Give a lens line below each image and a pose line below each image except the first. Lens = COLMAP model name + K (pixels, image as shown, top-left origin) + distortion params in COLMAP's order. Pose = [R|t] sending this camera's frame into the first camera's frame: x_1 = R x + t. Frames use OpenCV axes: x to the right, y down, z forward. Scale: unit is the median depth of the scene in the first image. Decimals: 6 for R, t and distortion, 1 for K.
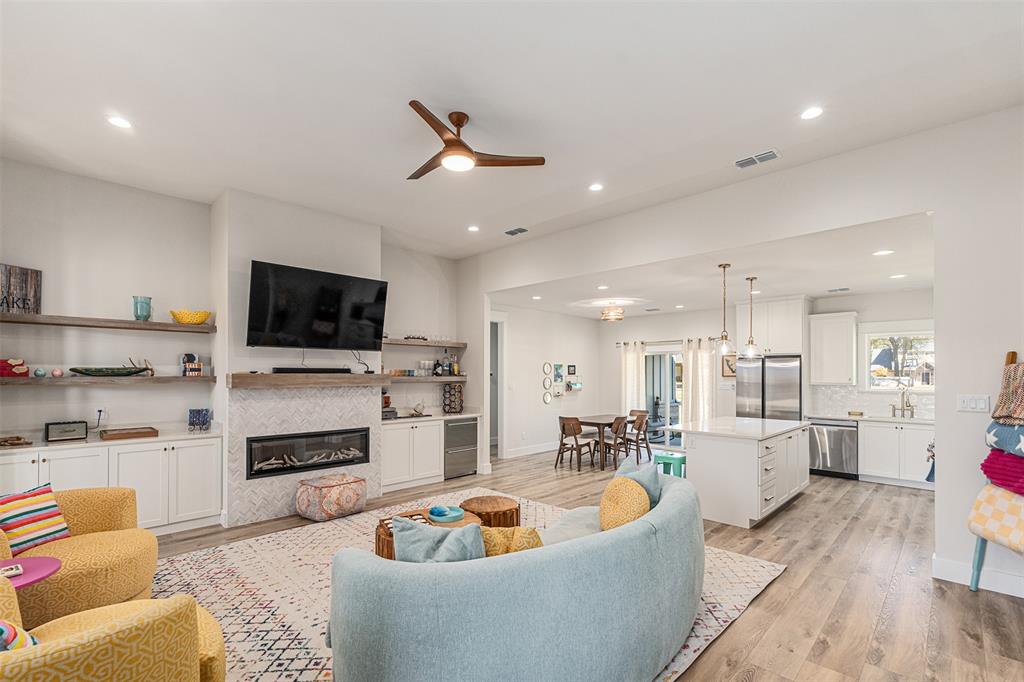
lens RADIAL K [[456.7, 0, 518.4], [0, 456.7, 371.6], [0, 0, 1]] dist [-0.005338, 0.000537]
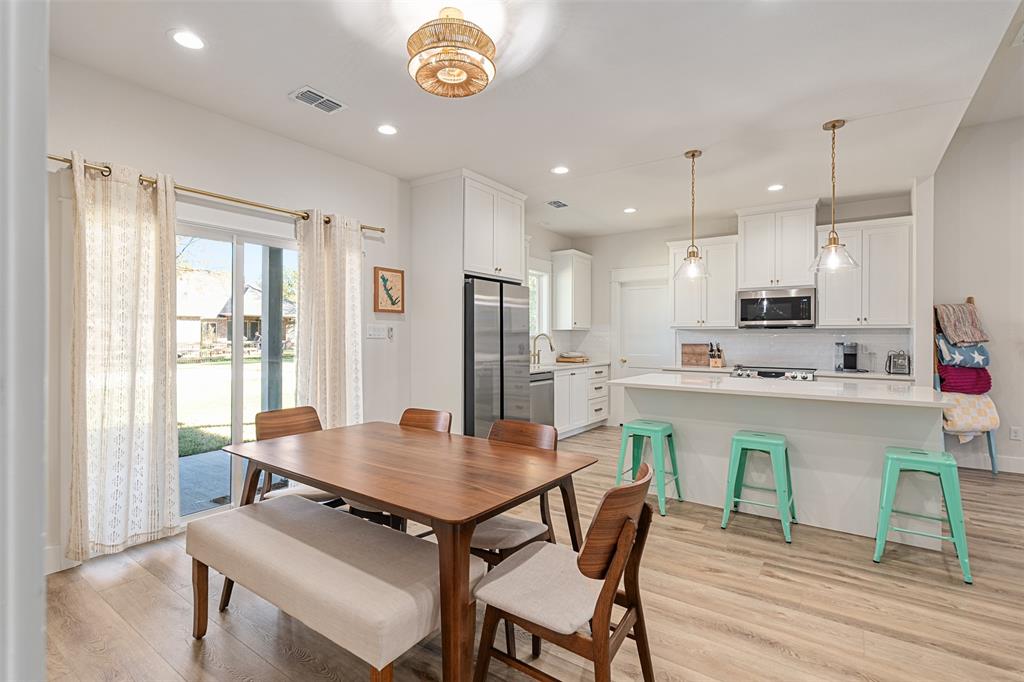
lens RADIAL K [[491.7, 0, 509.1], [0, 491.7, 336.9], [0, 0, 1]] dist [0.004900, -0.003555]
pose [[-0.153665, -0.007597, 0.988094, -0.103112], [-0.011279, 0.999919, 0.005934, 0.039838], [-0.988059, -0.010233, -0.153738, 1.137007]]
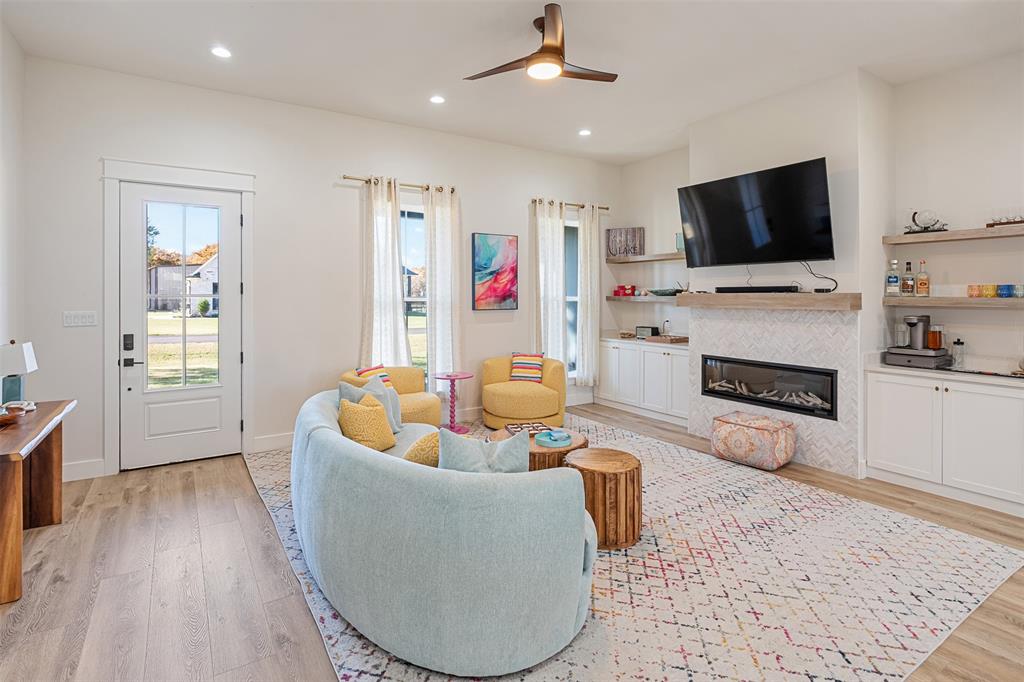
lens RADIAL K [[519.3, 0, 504.1], [0, 519.3, 293.3], [0, 0, 1]] dist [-0.007073, 0.003967]
pose [[-0.229270, -0.004011, -0.973354, 0.443326], [0.004983, 0.999974, -0.005295, 0.005603], [0.973350, -0.006064, -0.229244, 0.551112]]
